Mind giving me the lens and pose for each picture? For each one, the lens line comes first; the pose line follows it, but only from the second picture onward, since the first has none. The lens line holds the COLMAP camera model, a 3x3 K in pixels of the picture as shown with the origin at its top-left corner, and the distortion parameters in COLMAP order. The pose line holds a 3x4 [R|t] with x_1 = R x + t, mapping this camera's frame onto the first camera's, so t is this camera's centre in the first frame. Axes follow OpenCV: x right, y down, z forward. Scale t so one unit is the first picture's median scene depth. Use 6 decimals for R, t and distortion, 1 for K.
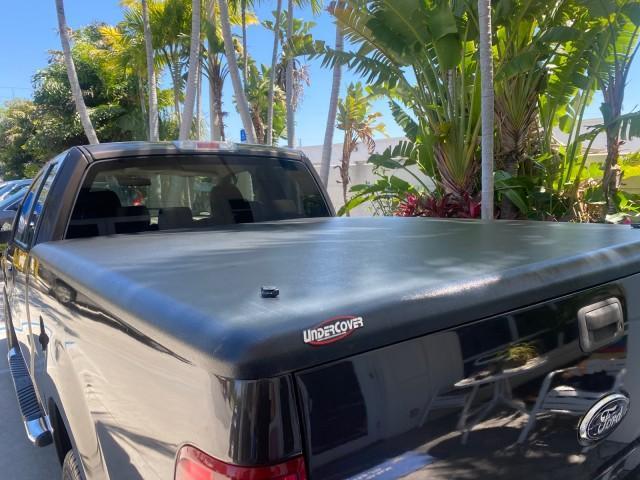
lens RADIAL K [[494.4, 0, 323.8], [0, 494.4, 241.1], [0, 0, 1]] dist [0.017170, -0.023691]
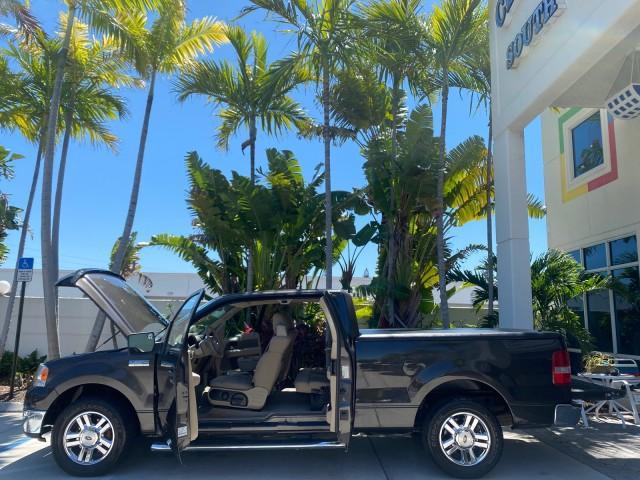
lens RADIAL K [[494.4, 0, 316.4], [0, 494.4, 236.4], [0, 0, 1]] dist [0.017170, -0.023691]
pose [[0.587091, 0.162497, 0.793044, -0.798410], [0.073110, 0.965000, -0.251854, 0.037691], [-0.806213, 0.205841, 0.554663, -0.040380]]
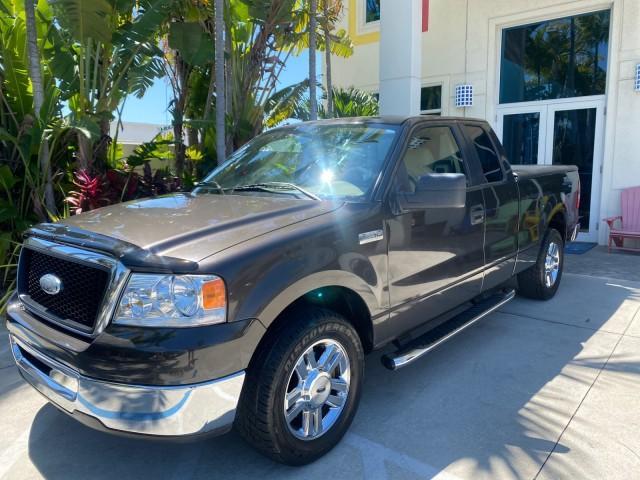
lens RADIAL K [[494.4, 0, 318.9], [0, 494.4, 237.1], [0, 0, 1]] dist [0.017170, -0.023691]
pose [[-0.230901, -0.115214, 0.966132, -0.719966], [0.133047, 0.979898, 0.148654, -0.044750], [-0.963838, 0.162866, -0.210931, 0.699537]]
